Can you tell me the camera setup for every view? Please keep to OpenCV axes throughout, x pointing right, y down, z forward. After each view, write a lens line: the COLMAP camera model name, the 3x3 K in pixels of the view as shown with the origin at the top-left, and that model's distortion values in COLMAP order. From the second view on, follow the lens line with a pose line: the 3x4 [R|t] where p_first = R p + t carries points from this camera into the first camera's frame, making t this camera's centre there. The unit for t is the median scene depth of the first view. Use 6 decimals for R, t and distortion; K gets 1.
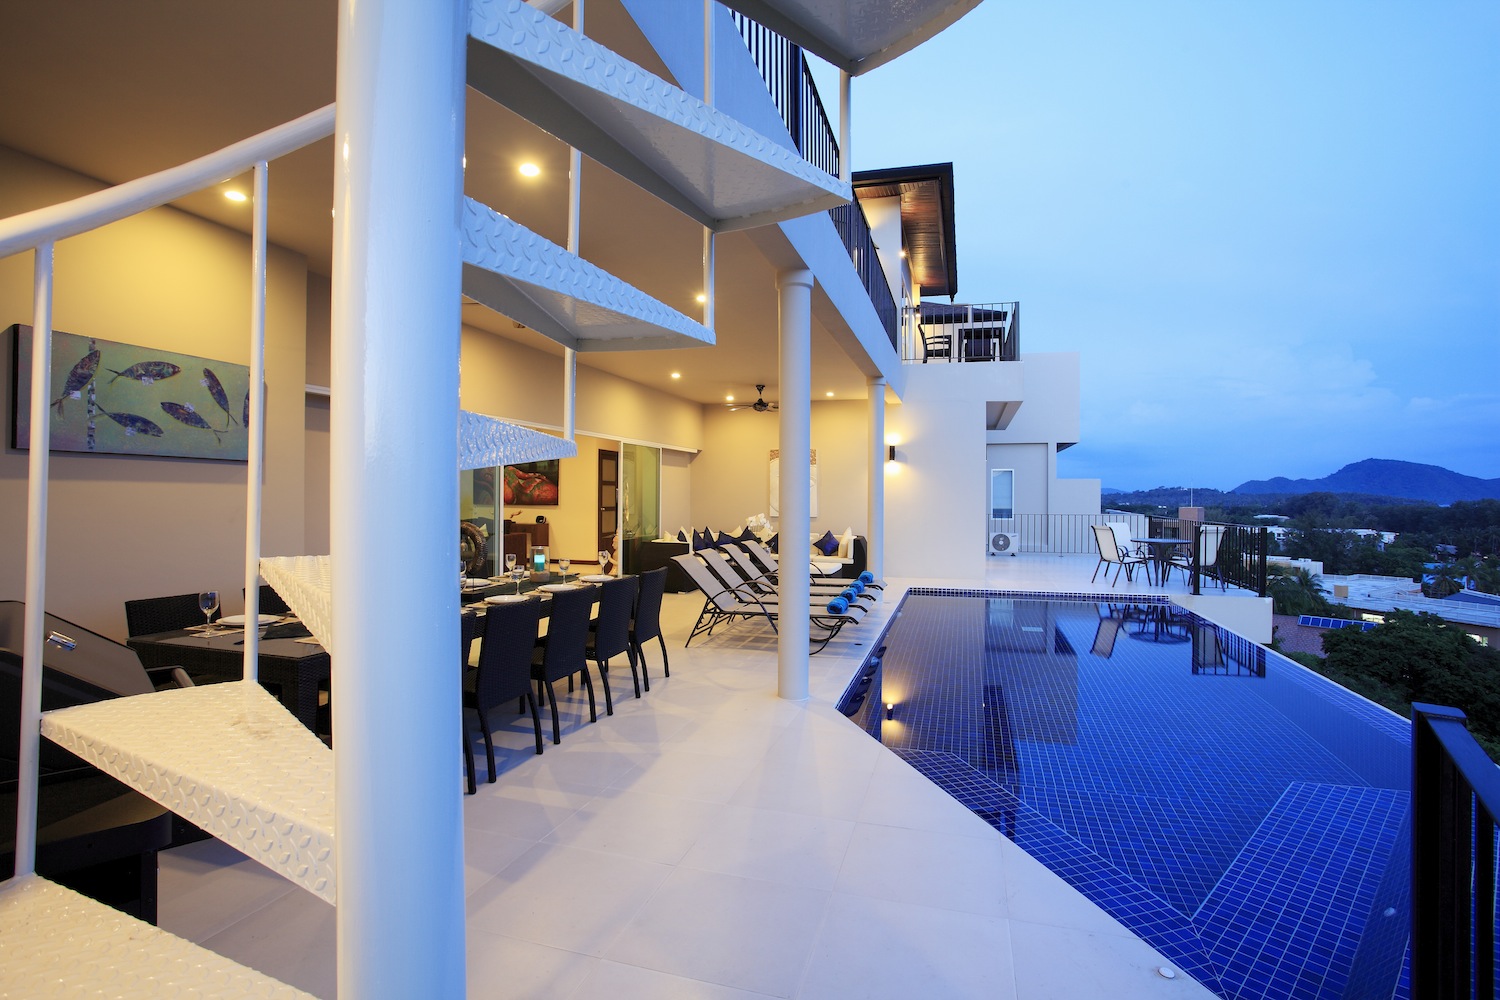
lens RADIAL K [[733.3, 0, 746.7], [0, 733.3, 496.0], [0, 0, 1]] dist [-0.021703, 0.000775]
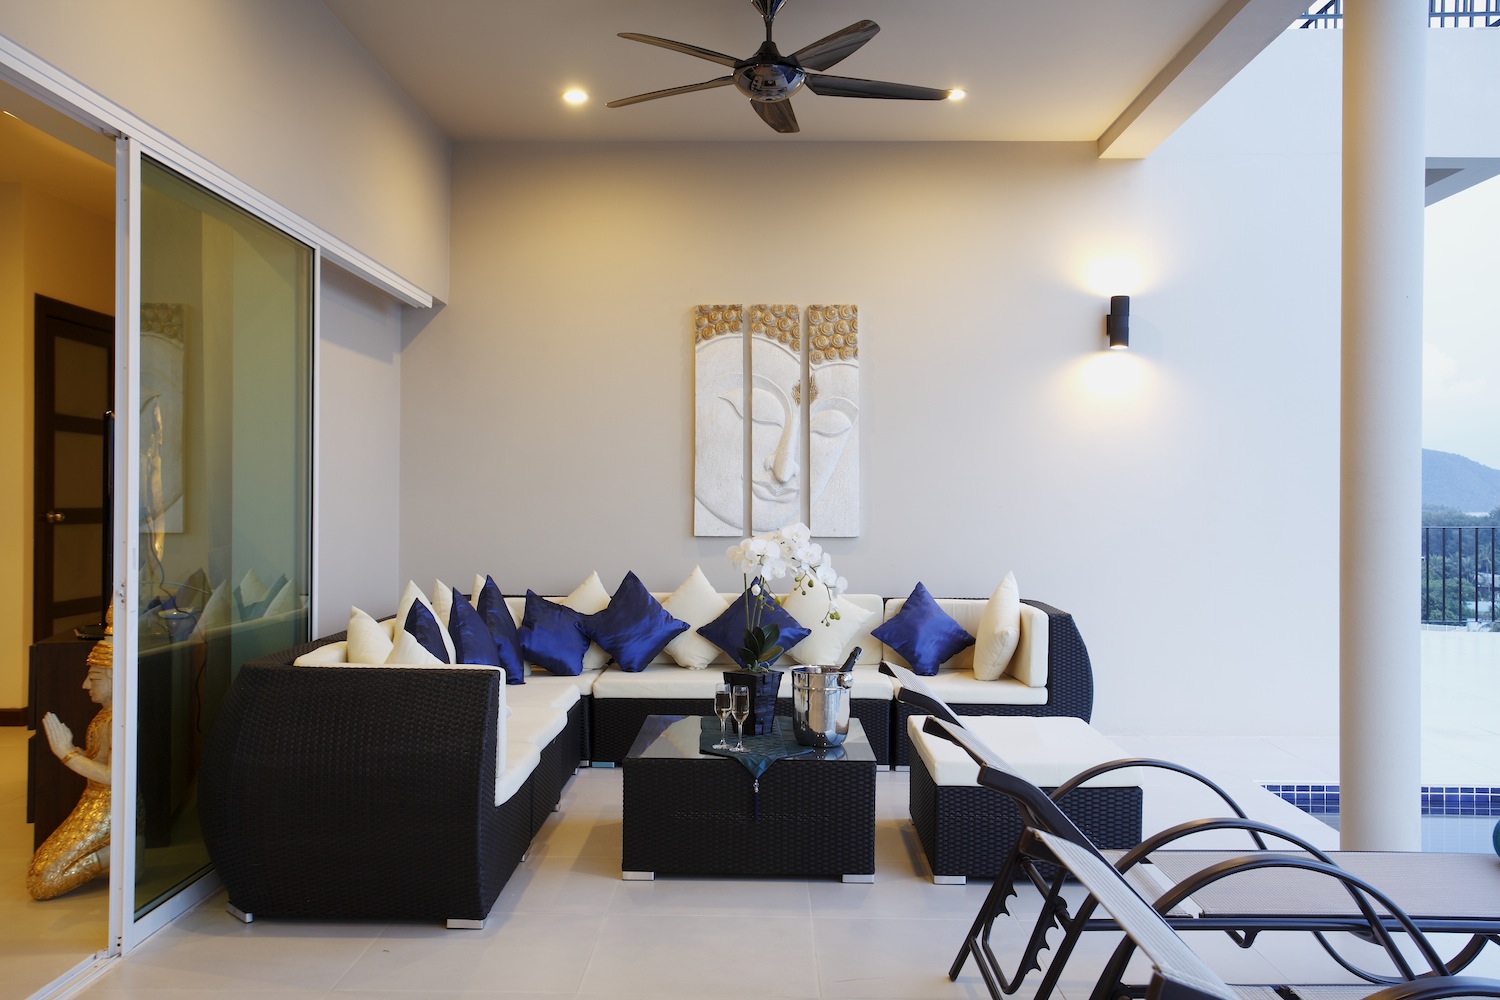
lens RADIAL K [[1302.8, 0, 754.3], [0, 1302.8, 499.6], [0, 0, 1]] dist [-0.031127, 0.011956]
pose [[0.959228, -0.001434, 0.282629, -0.103734], [0.002098, 0.999996, -0.002048, 0.016662], [-0.282625, 0.002558, 0.959227, 0.588714]]
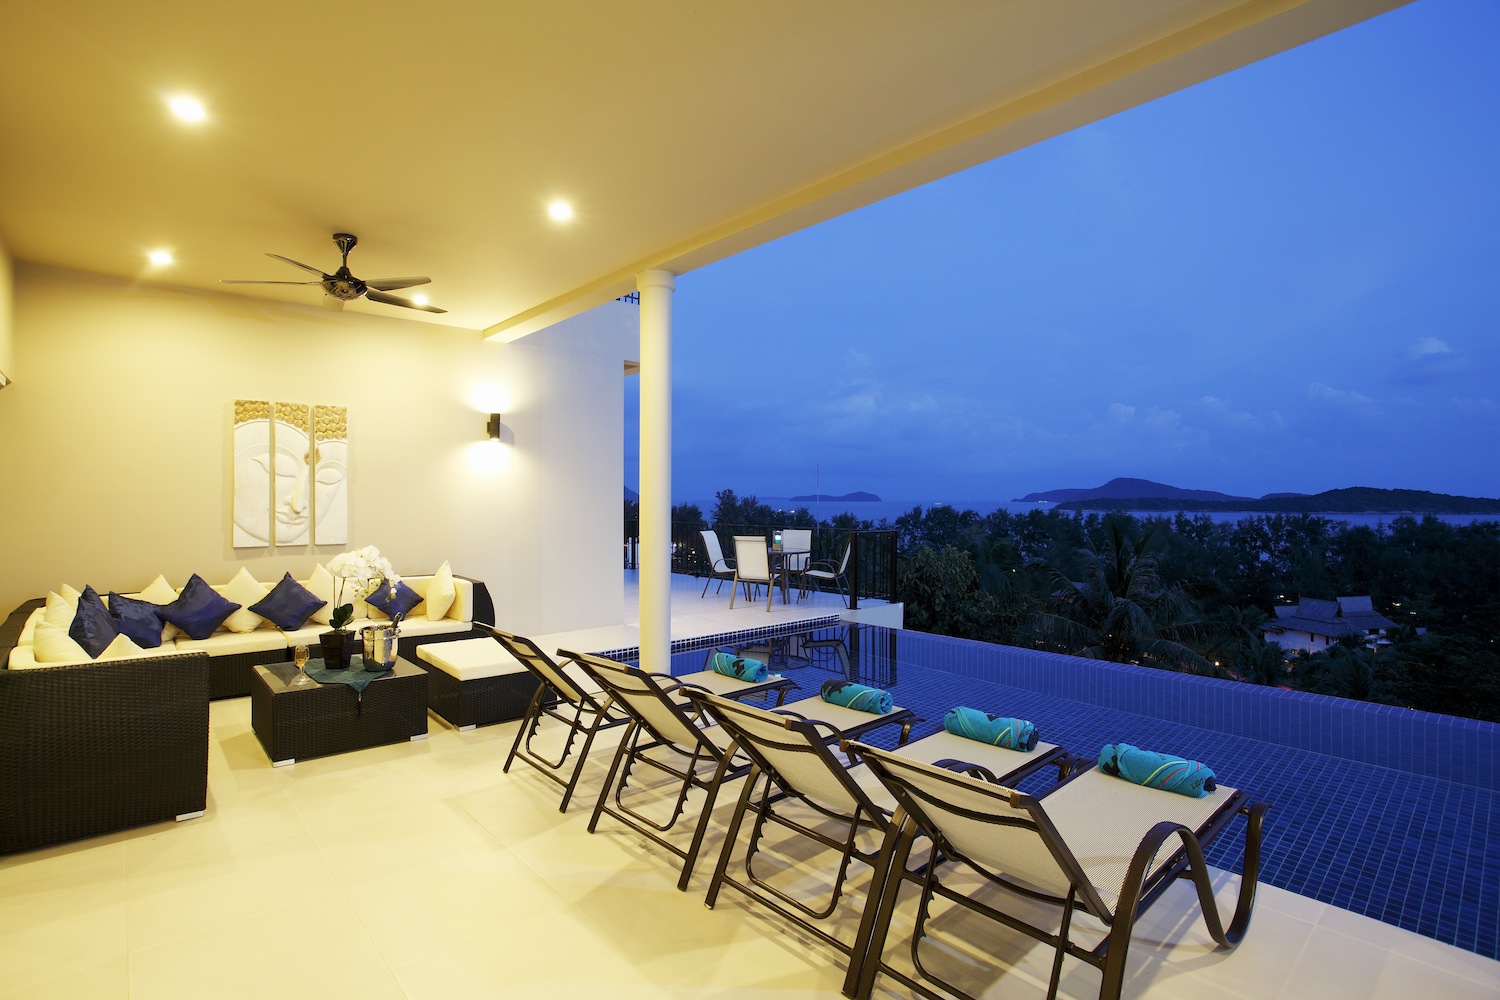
lens RADIAL K [[733.3, 0, 744.2], [0, 733.3, 496.3], [0, 0, 1]] dist [-0.021703, 0.000775]
pose [[0.524864, 0.000378, 0.851186, -0.209336], [-0.000338, 1.000000, -0.000236, -0.004009], [-0.851186, -0.000164, 0.524864, 0.585711]]
